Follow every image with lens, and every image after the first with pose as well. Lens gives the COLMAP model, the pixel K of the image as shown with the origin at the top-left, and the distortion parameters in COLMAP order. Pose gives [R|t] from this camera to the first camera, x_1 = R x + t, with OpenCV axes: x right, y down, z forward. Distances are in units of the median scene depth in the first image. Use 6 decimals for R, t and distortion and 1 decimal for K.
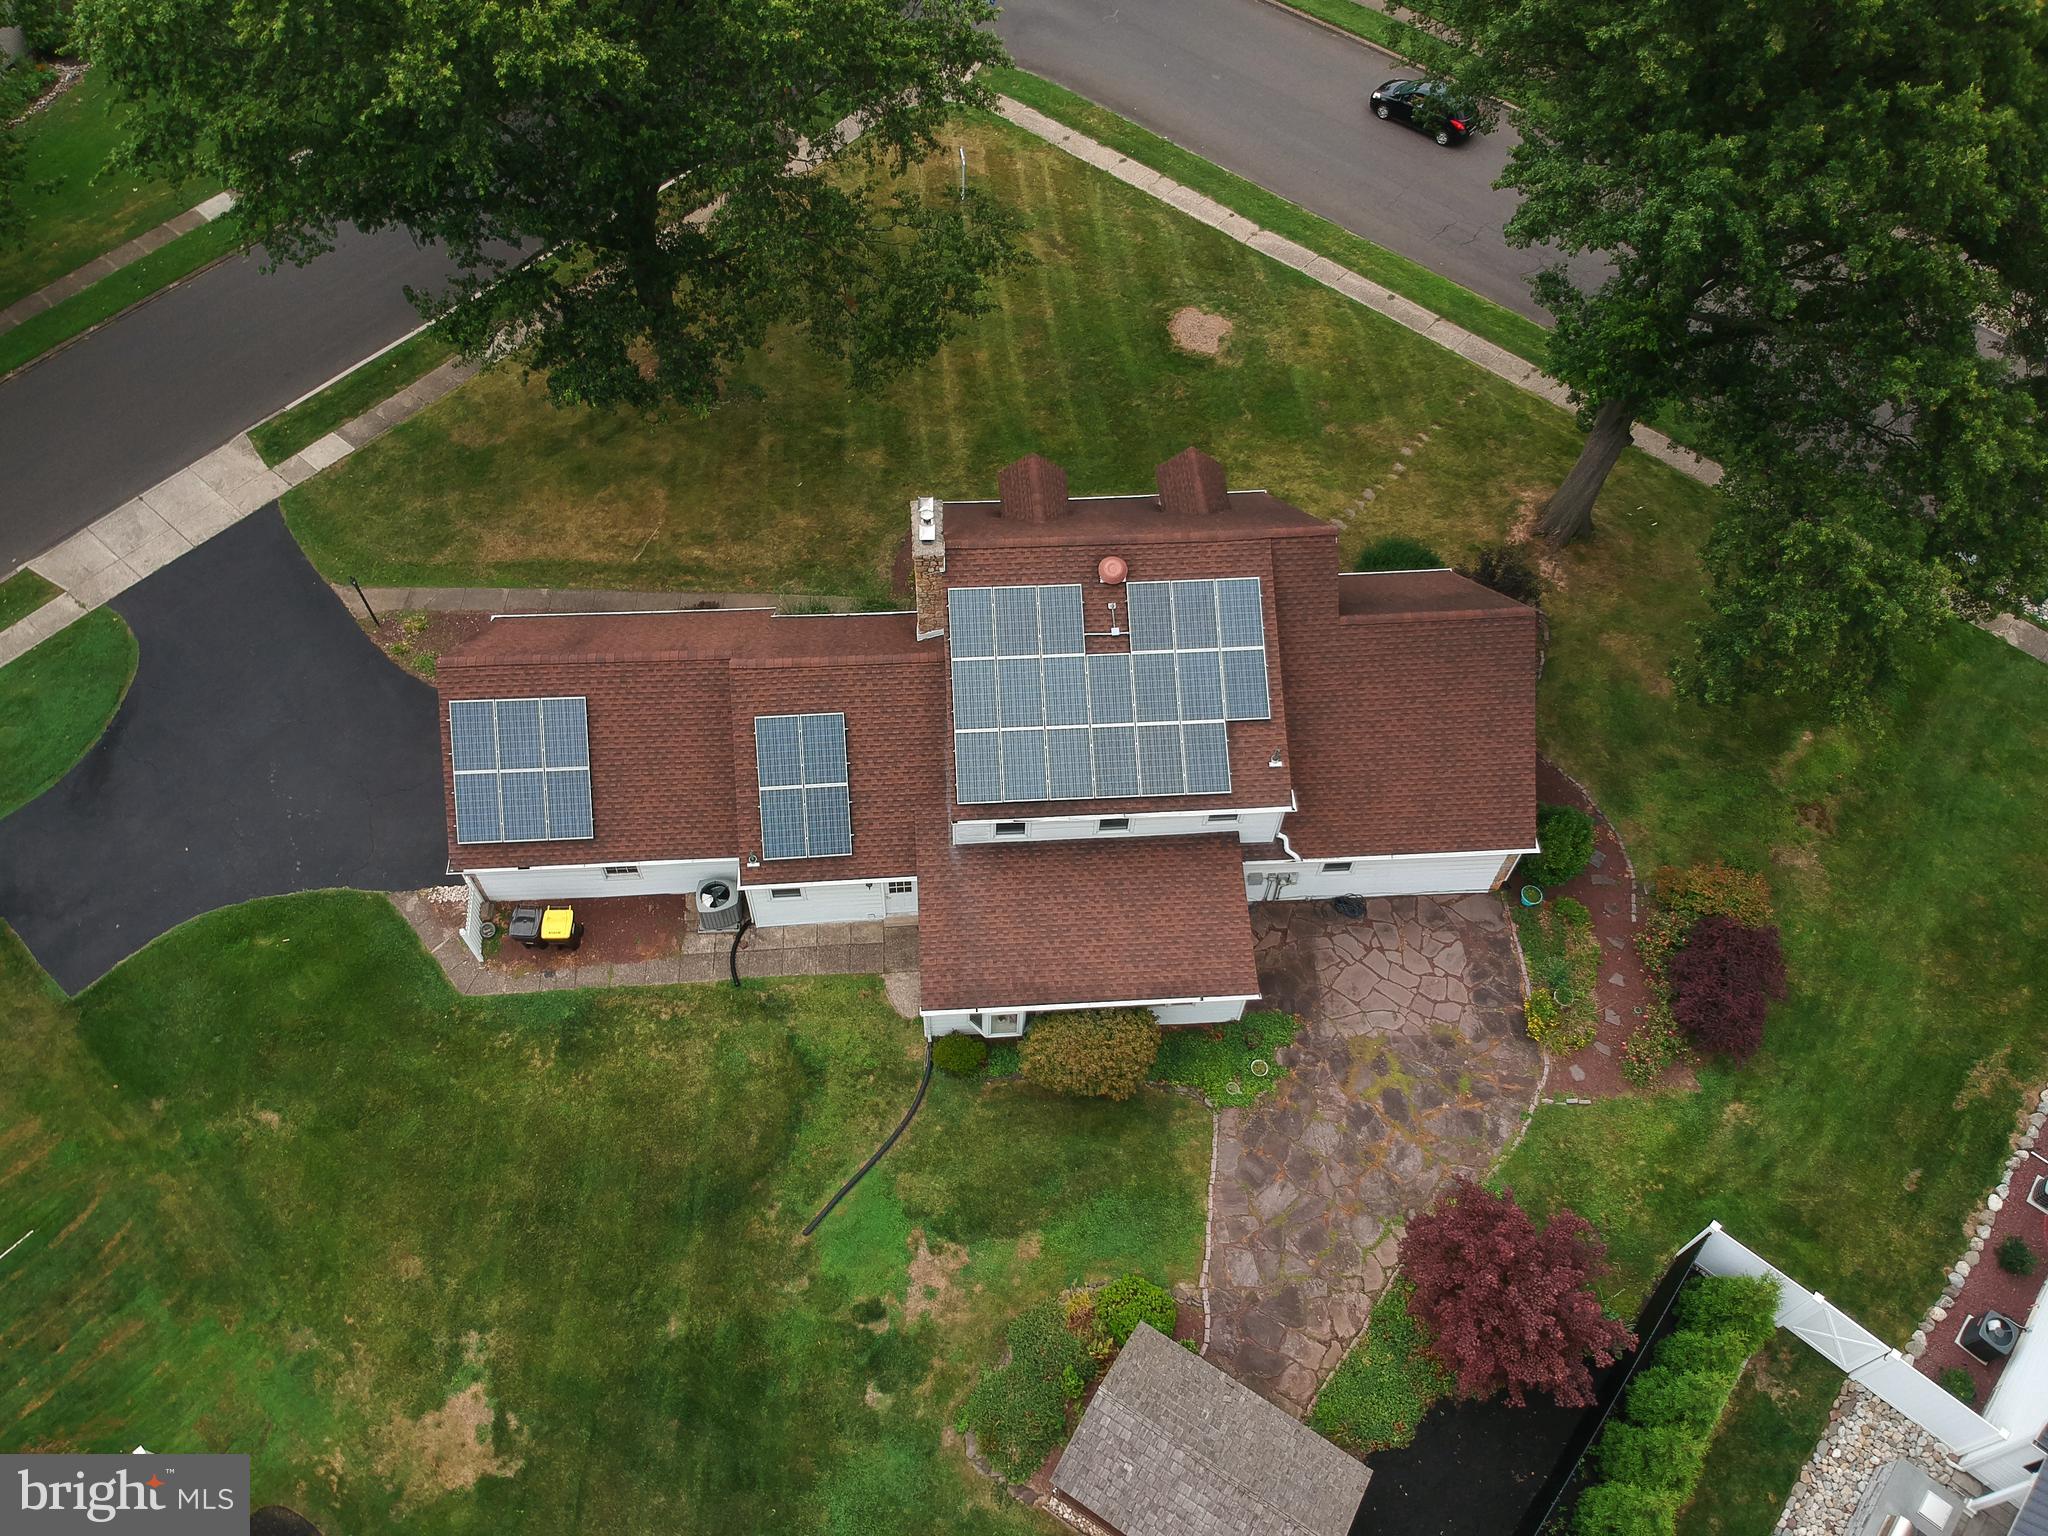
lens RADIAL K [[1538.6, 0, 1027.0], [0, 1538.6, 739.0], [0, 0, 1]] dist [0.039938, -0.102128]
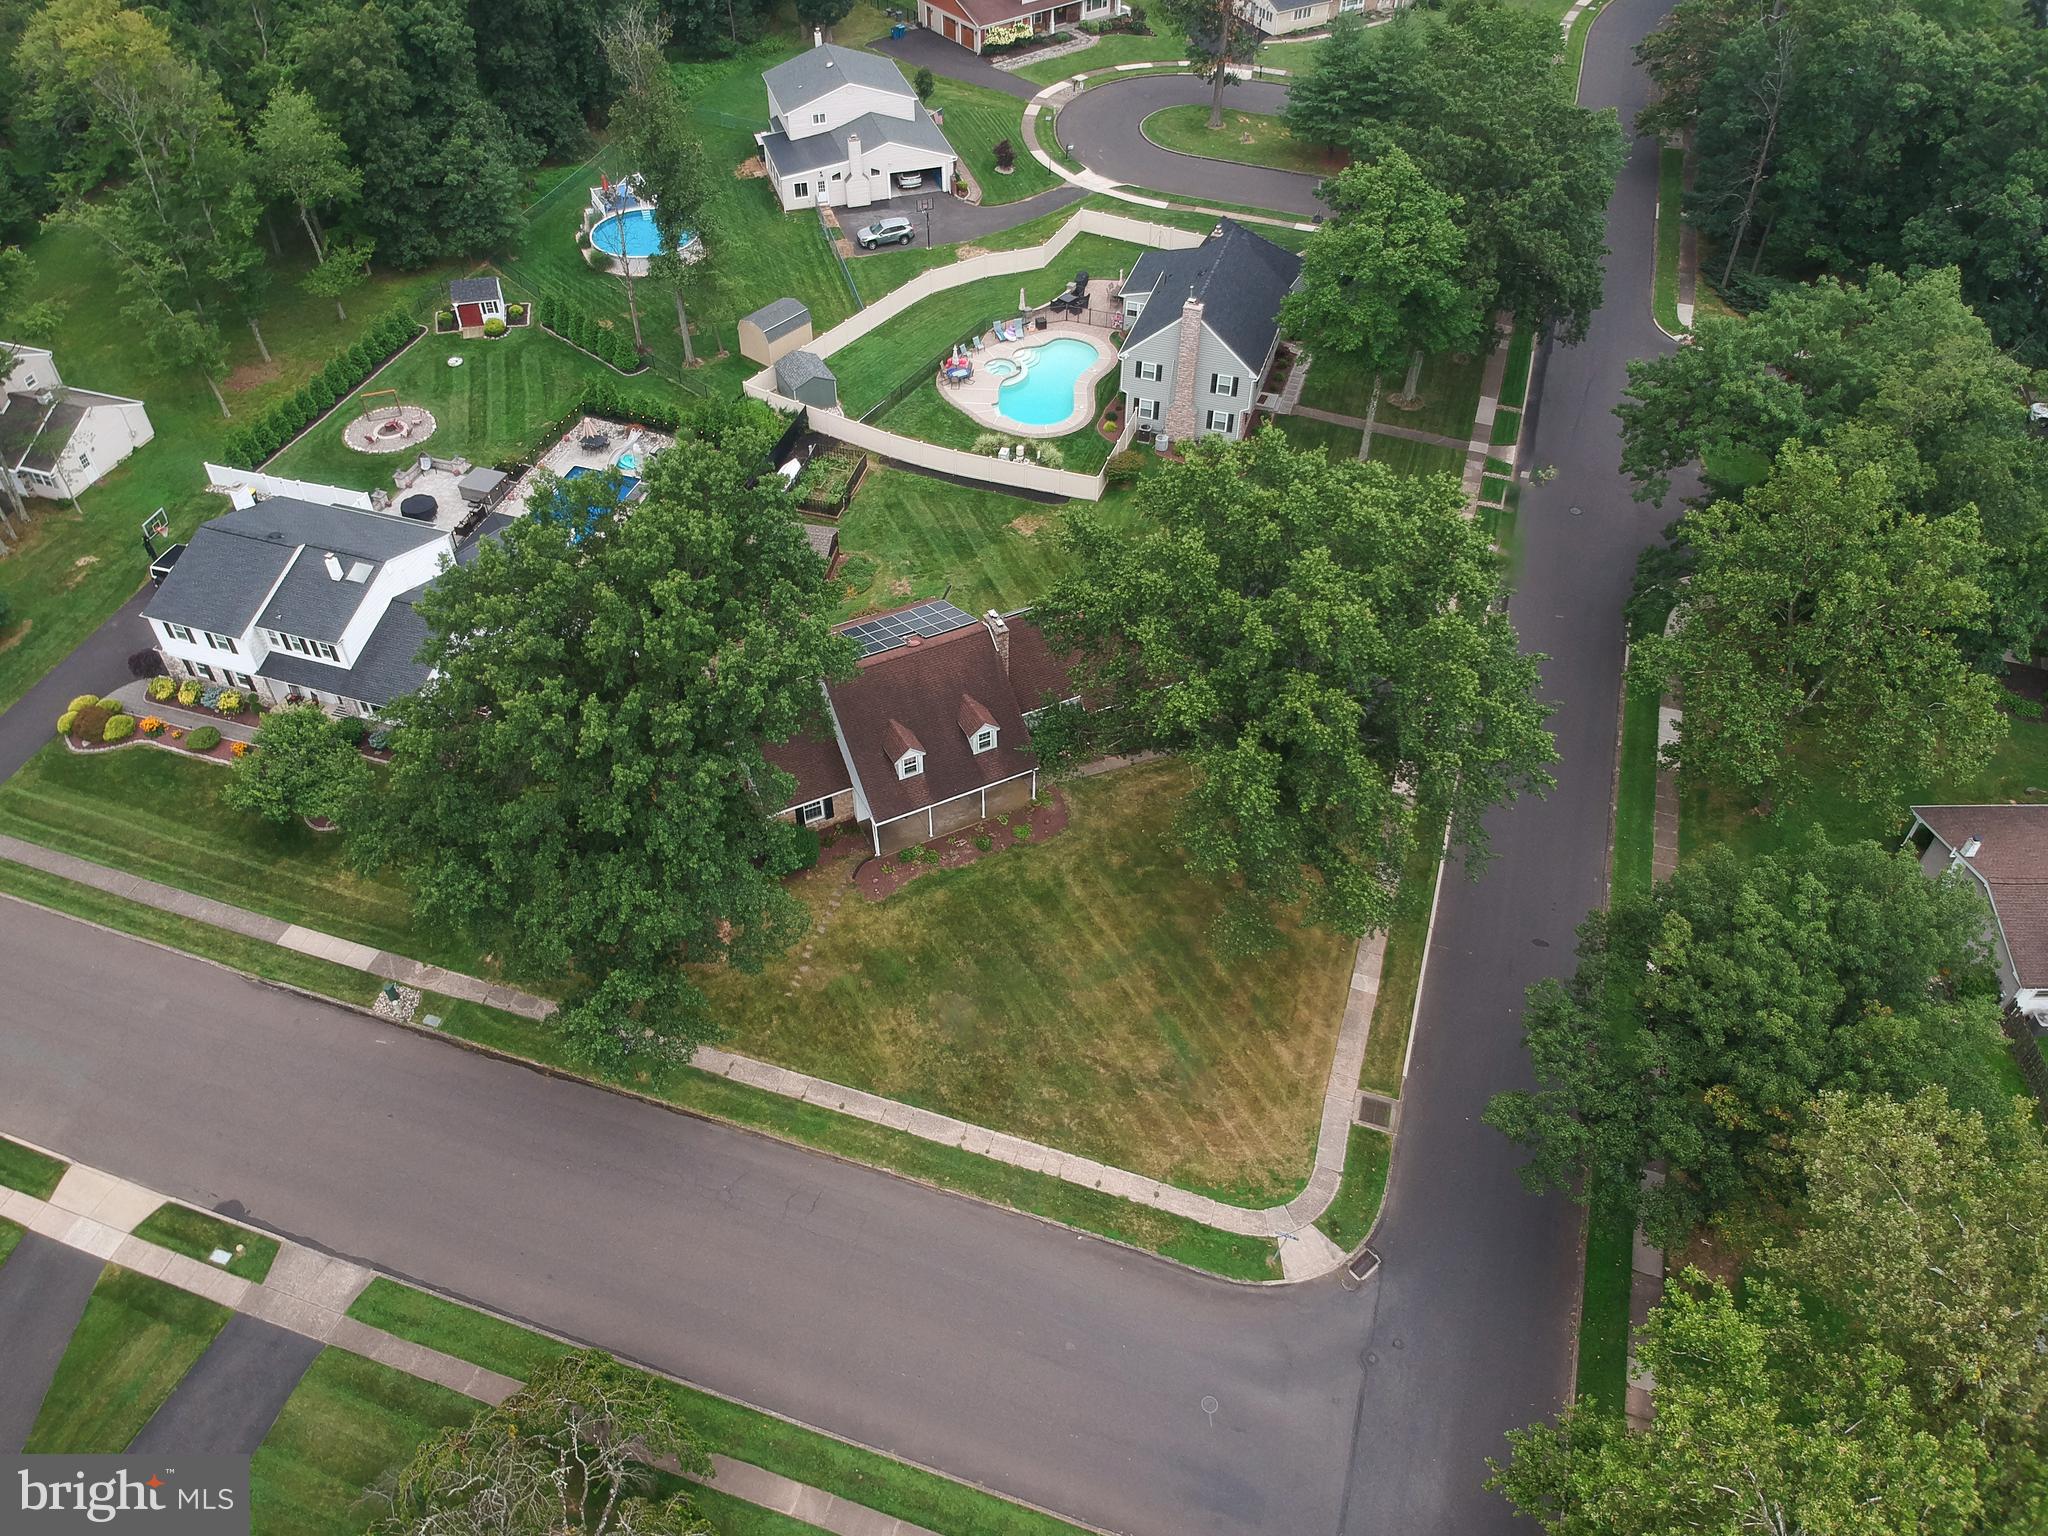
lens RADIAL K [[1536.3, 0, 999.7], [0, 1536.3, 746.9], [0, 0, 1]] dist [0.085343, -0.163783]
pose [[-0.926671, 0.238831, -0.290241, 0.618788], [-0.322756, -0.109855, 0.940085, -2.237662], [0.192637, 0.964827, 0.178883, 0.756326]]
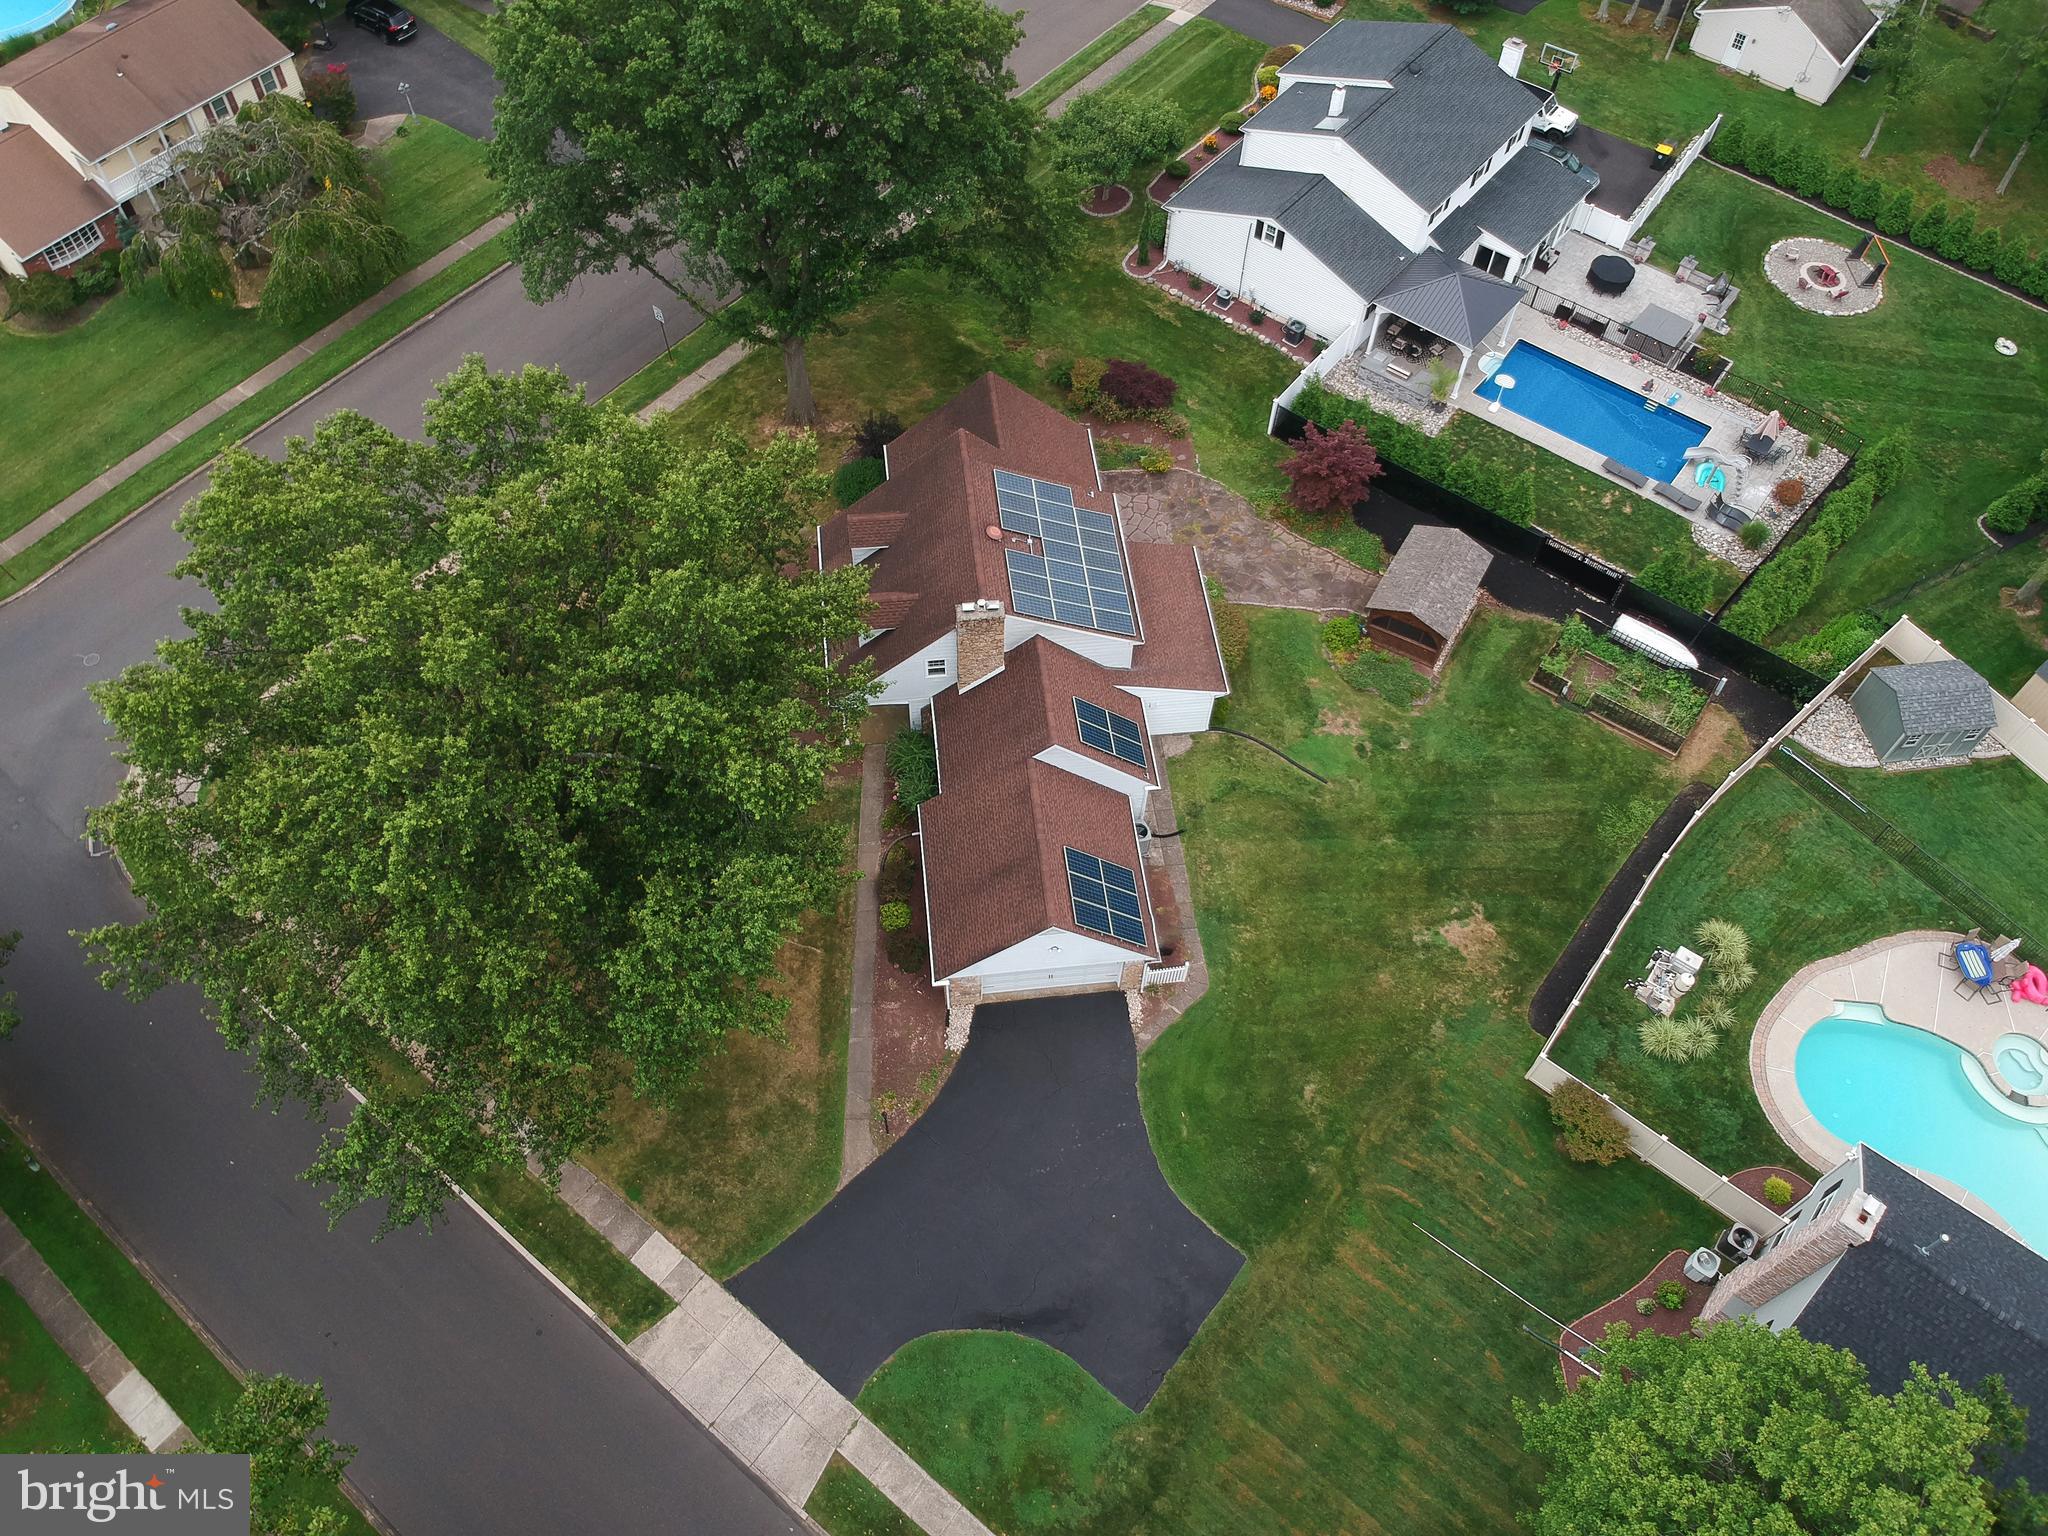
lens RADIAL K [[1521.0, 0, 1019.9], [0, 1521.0, 728.0], [0, 0, 1]] dist [0.082633, -0.157320]
pose [[-0.041092, -0.833006, 0.551736, -0.991876], [0.809426, 0.295990, 0.507168, -0.832105], [-0.585782, 0.467430, 0.662094, 0.009454]]
